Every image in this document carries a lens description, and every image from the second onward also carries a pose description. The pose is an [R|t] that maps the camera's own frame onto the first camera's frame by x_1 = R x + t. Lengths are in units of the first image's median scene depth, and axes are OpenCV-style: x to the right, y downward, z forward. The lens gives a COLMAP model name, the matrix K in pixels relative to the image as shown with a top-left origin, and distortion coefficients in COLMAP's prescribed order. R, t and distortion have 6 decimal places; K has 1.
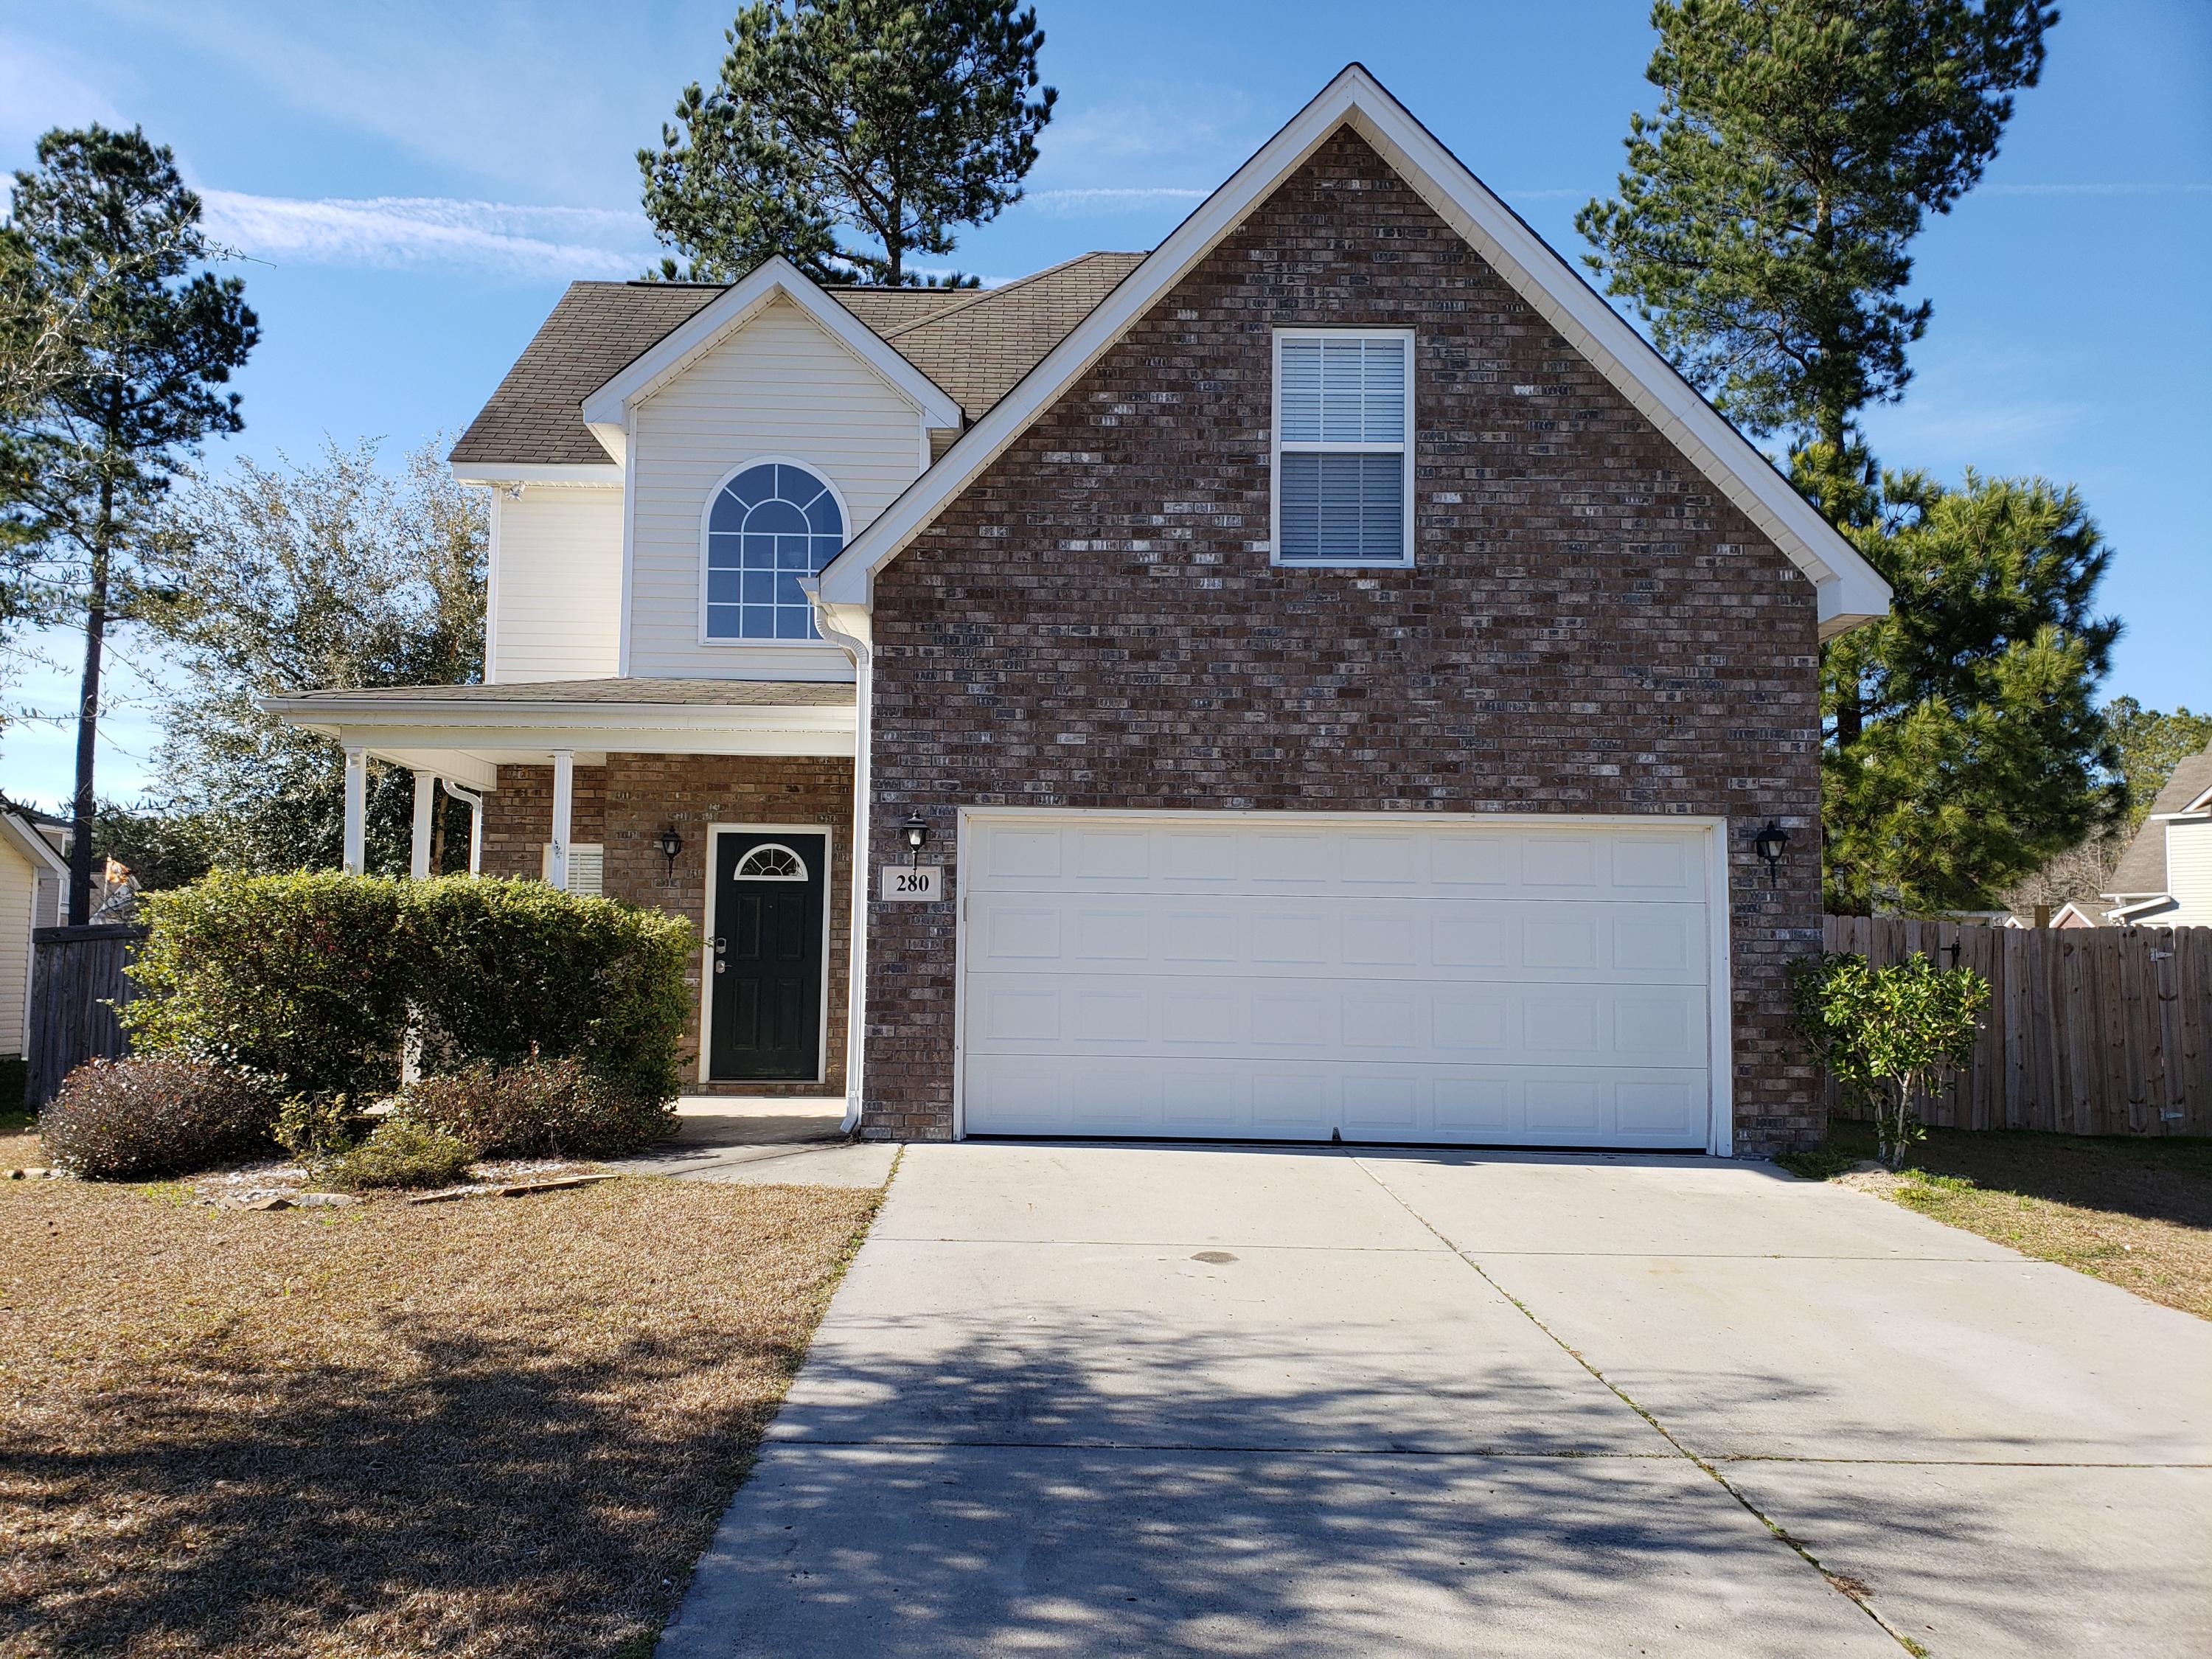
lens RADIAL K [[1819.0, 0, 1106.0], [0, 1819.0, 829.5], [0, 0, 1]] dist [0.007319, 0.007812]
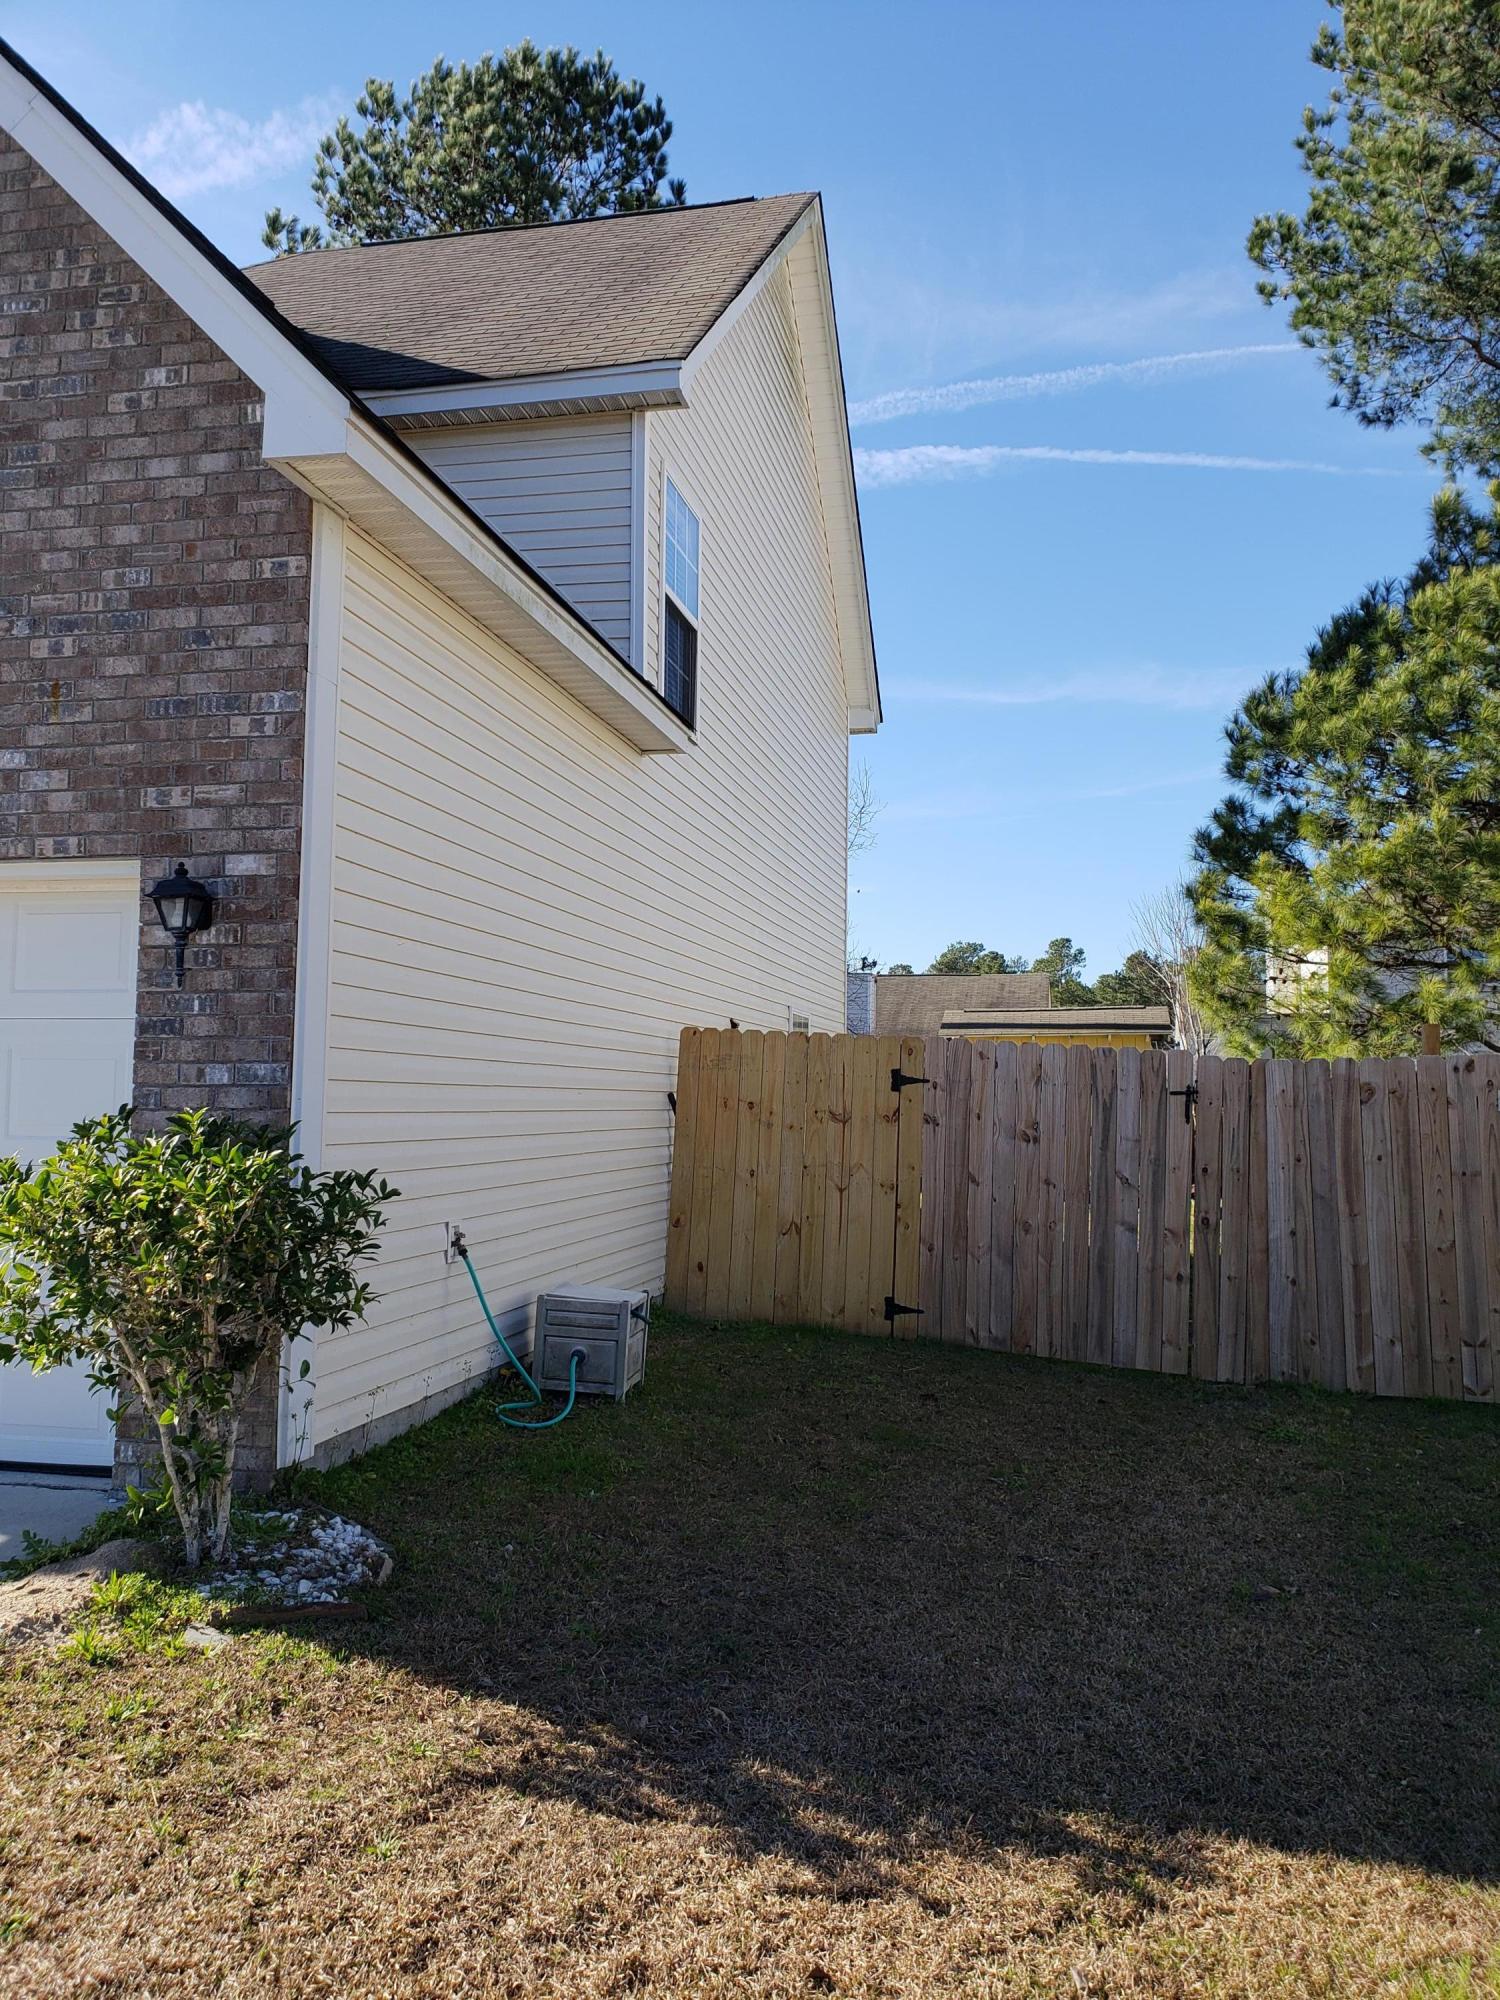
lens RADIAL K [[1644.7, 0, 748.6], [0, 1644.7, 966.8], [0, 0, 1]] dist [0.007319, 0.007812]
pose [[0.970834, -0.021029, -0.238827, 0.630040], [0.019344, 0.999769, -0.009397, 0.033086], [0.238969, 0.004504, 0.971017, 0.559388]]
